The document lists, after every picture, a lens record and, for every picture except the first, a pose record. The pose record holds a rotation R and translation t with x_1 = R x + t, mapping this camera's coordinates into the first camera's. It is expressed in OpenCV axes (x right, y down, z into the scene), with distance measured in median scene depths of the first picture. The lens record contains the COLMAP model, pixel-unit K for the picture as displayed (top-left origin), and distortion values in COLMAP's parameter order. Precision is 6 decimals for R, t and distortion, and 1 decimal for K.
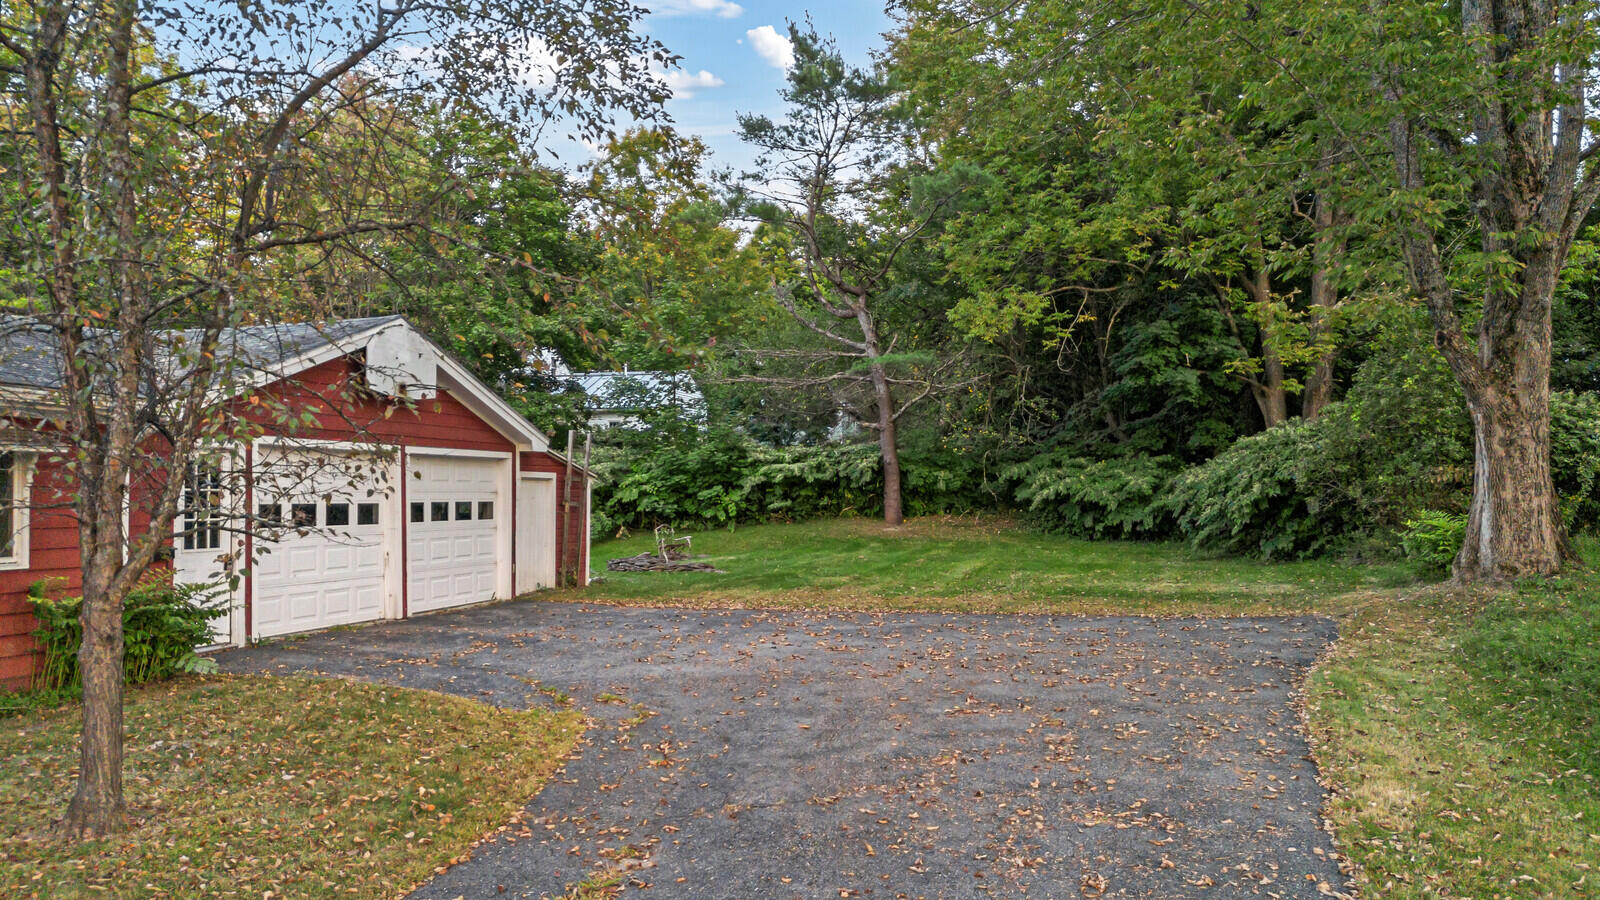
lens RADIAL K [[1164.4, 0, 764.3], [0, 1164.4, 490.0], [0, 0, 1]] dist [0.065656, -0.059229]
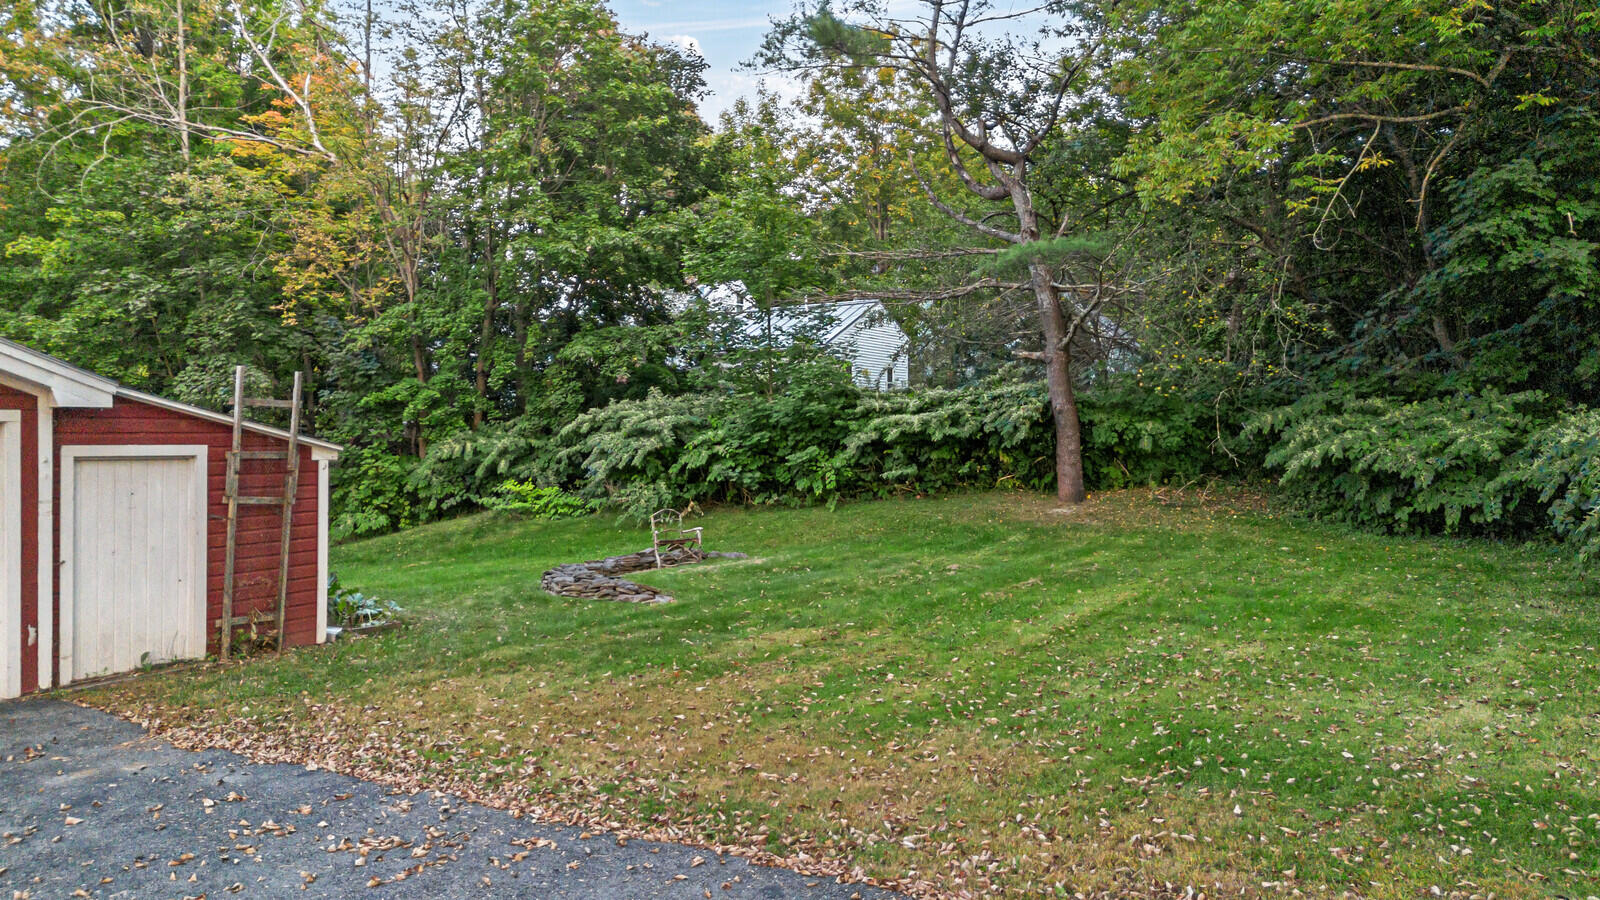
lens RADIAL K [[1164.4, 0, 768.6], [0, 1164.4, 445.8], [0, 0, 1]] dist [0.065656, -0.059229]
pose [[0.964155, -0.005931, -0.265275, 0.125715], [0.008070, 0.999943, 0.006976, -0.009222], [0.265219, -0.008867, 0.964148, 0.312141]]
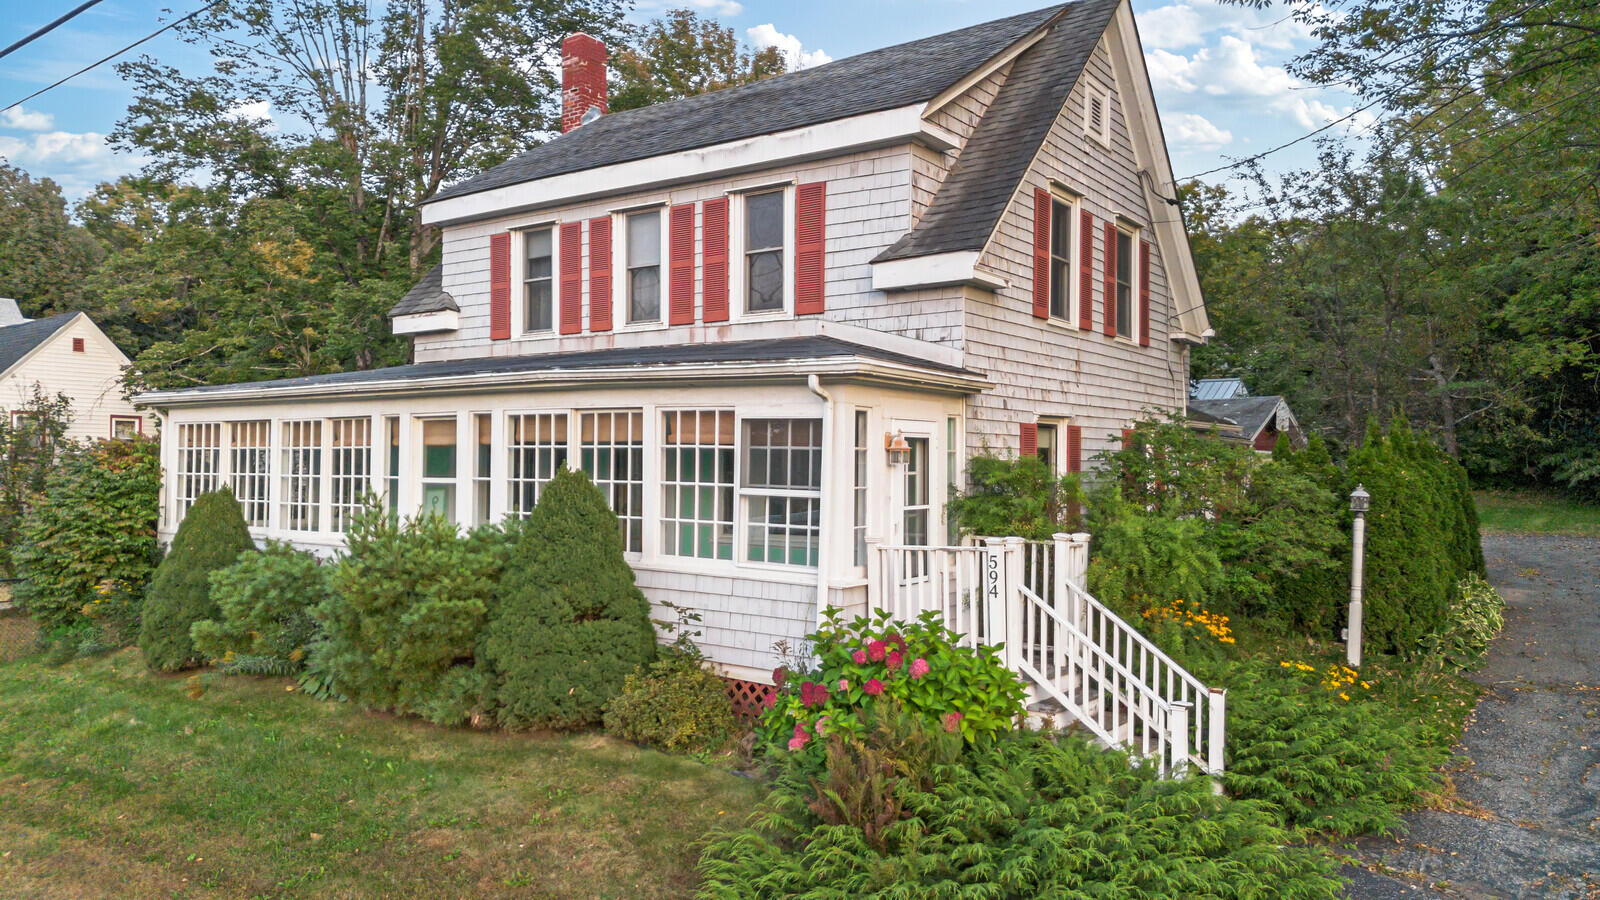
lens RADIAL K [[1164.4, 0, 799.1], [0, 1164.4, 456.7], [0, 0, 1]] dist [0.065656, -0.059229]
pose [[0.954861, 0.005984, -0.296993, -0.232600], [-0.008084, 0.999950, -0.005844, -0.004538], [0.296943, 0.007981, 0.954862, -0.641784]]
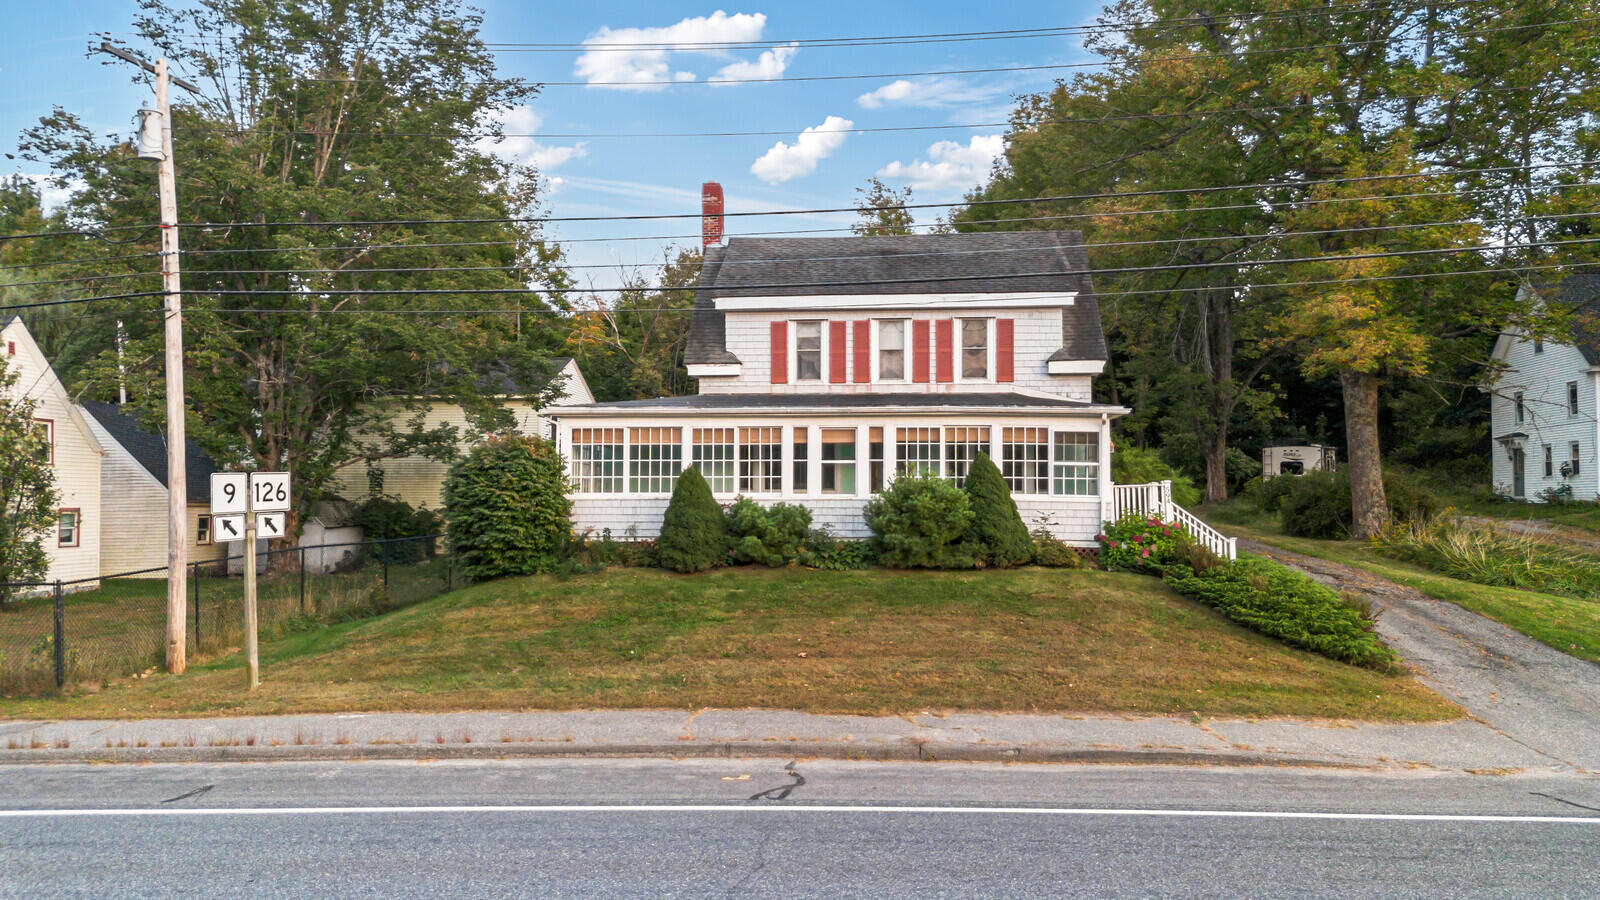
lens RADIAL K [[1164.4, 0, 815.2], [0, 1164.4, 448.0], [0, 0, 1]] dist [0.065656, -0.059229]
pose [[0.970670, 0.013443, 0.240040, -0.651817], [-0.003724, 0.999157, -0.040895, 0.023147], [-0.240388, 0.038802, 0.969901, -1.002689]]
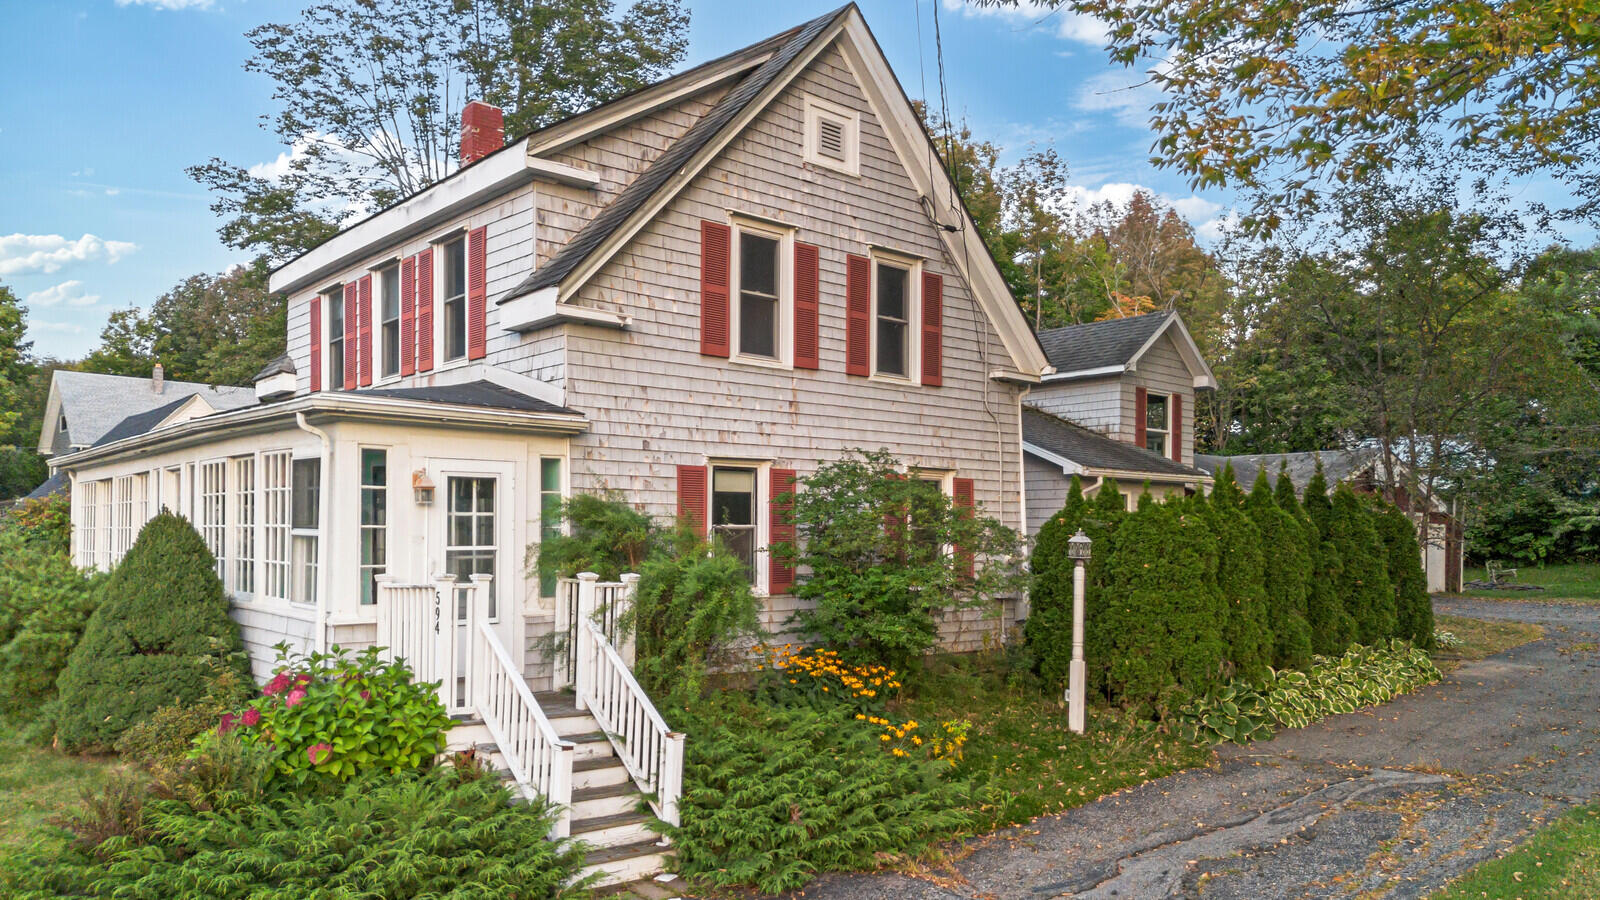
lens RADIAL K [[1164.4, 0, 803.1], [0, 1164.4, 534.4], [0, 0, 1]] dist [0.065656, -0.059229]
pose [[0.857389, 0.006700, -0.514626, -0.055712], [-0.007328, 0.999973, 0.000811, 0.002620], [0.514617, 0.003075, 0.857415, -0.550519]]
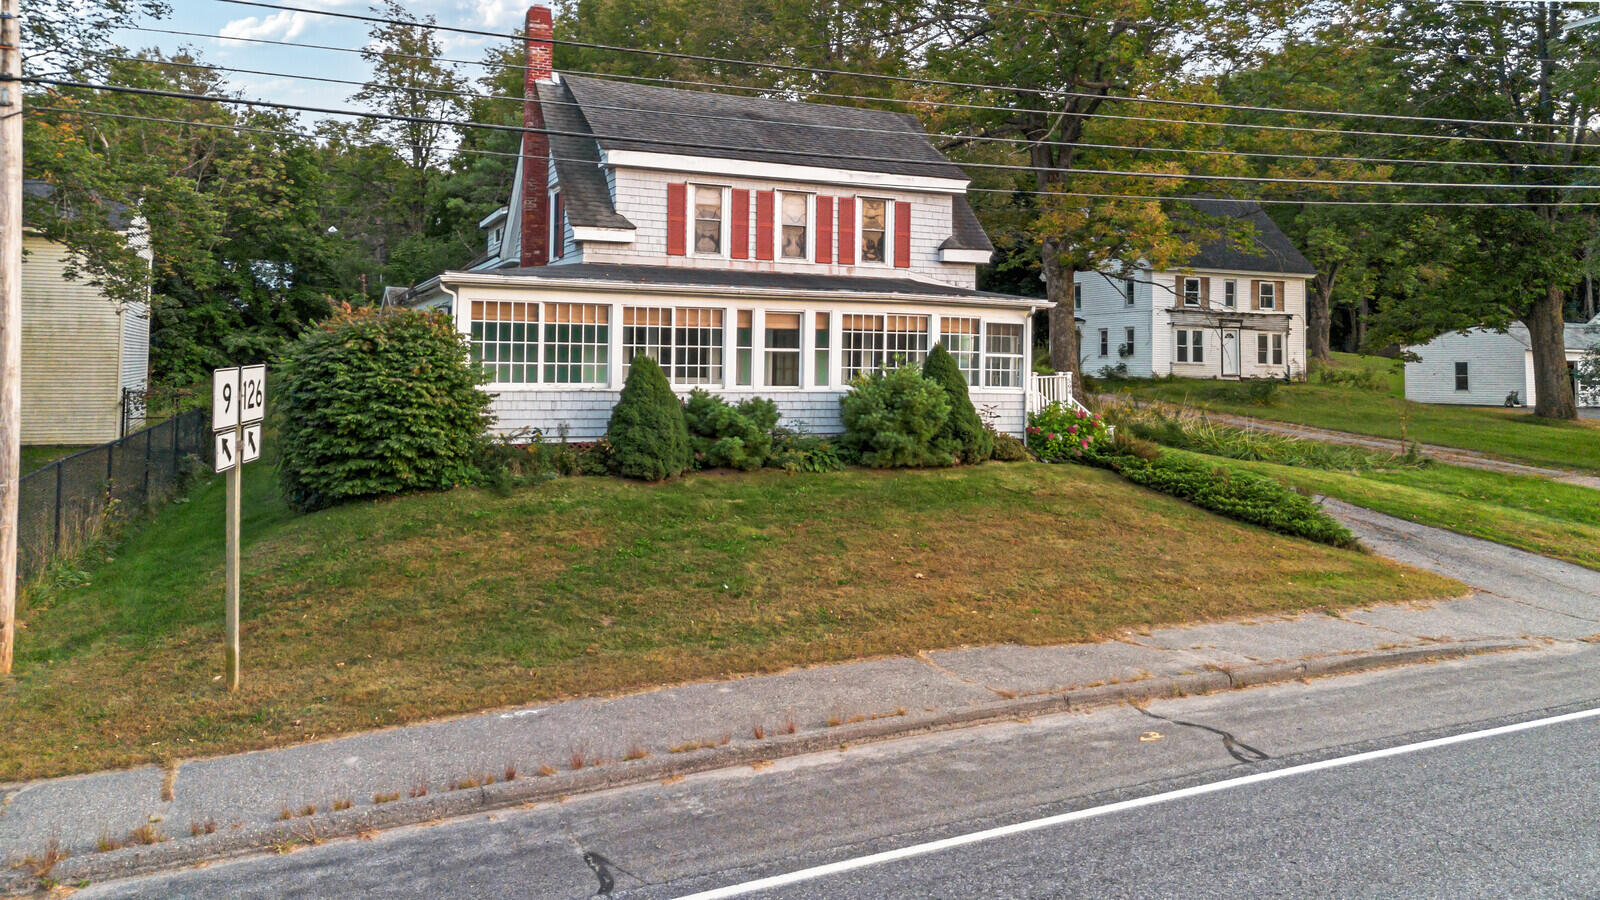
lens RADIAL K [[1164.4, 0, 828.9], [0, 1164.4, 376.3], [0, 0, 1]] dist [0.065656, -0.059229]
pose [[0.733192, 0.002634, 0.680017, -0.890372], [-0.017739, 0.999726, 0.015254, 0.006668], [-0.679790, -0.023247, 0.733038, -0.801880]]
